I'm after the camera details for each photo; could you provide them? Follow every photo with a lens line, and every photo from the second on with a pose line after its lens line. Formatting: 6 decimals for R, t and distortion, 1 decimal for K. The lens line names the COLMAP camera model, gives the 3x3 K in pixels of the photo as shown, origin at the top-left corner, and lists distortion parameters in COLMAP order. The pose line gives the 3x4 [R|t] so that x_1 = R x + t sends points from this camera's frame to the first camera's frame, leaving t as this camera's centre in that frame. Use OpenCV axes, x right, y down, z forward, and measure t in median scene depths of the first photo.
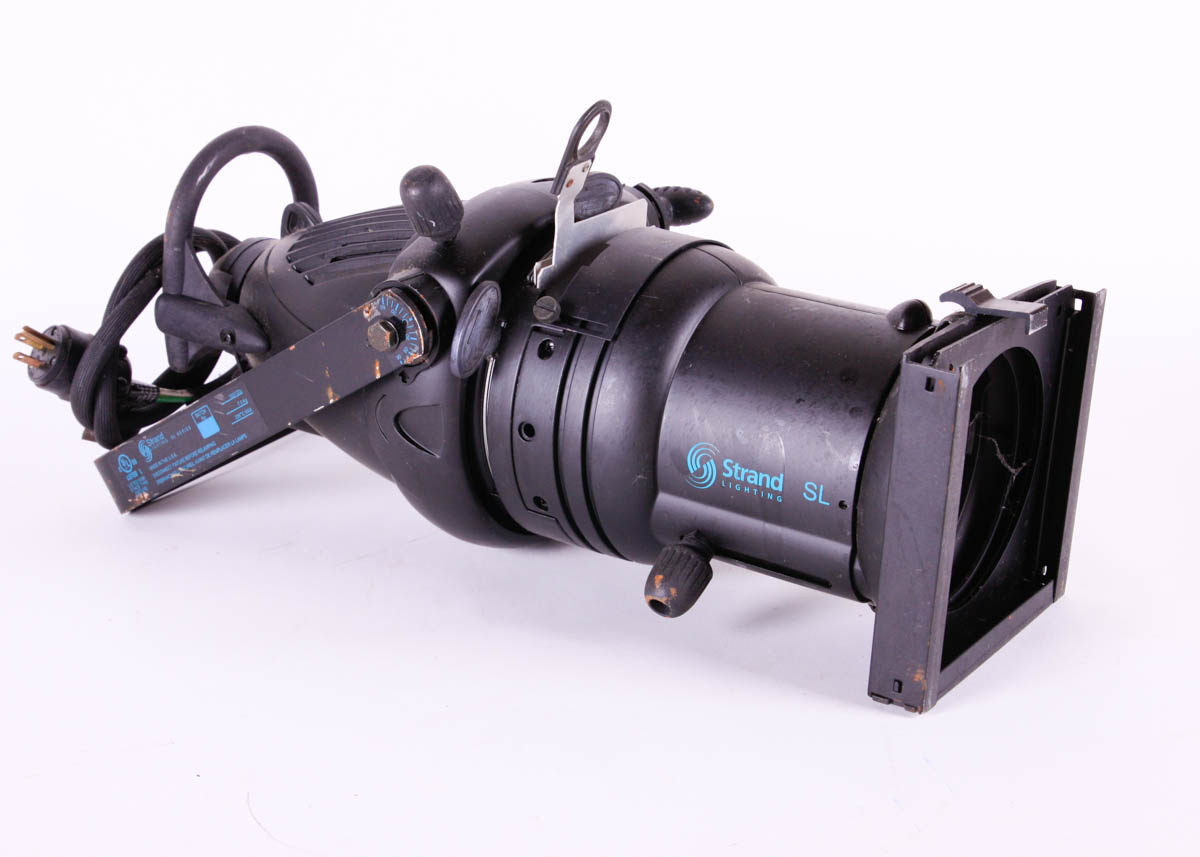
lens RADIAL K [[1796.3, 0, 600.5], [0, 1796.3, 426.9], [0, 0, 1]] dist [-0.034610, 0.000000]
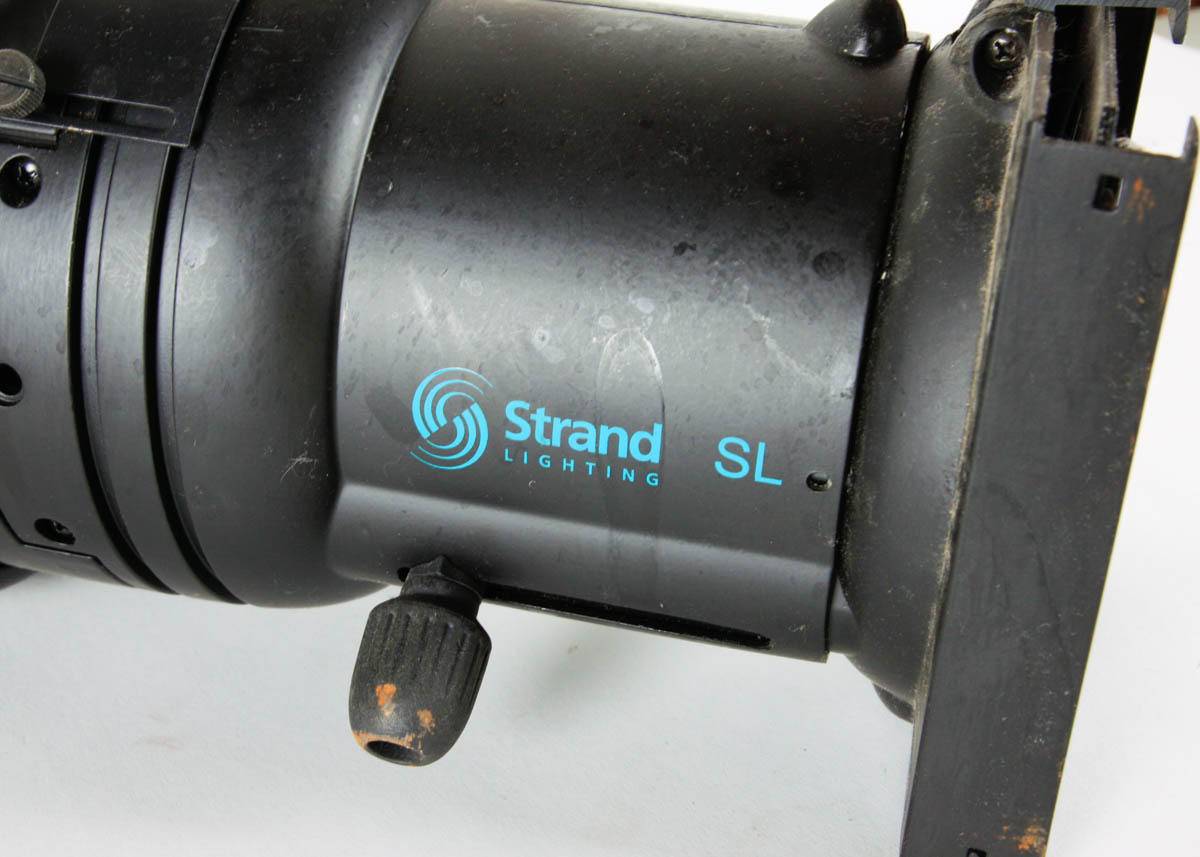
lens RADIAL K [[1796.3, 0, 598.3], [0, 1796.3, 432.9], [0, 0, 1]] dist [-0.034610, 0.000000]
pose [[0.936875, -0.152402, 0.314704, -0.046246], [0.102564, 0.980204, 0.169351, -0.044761], [-0.334284, -0.126384, 0.933960, 0.595262]]
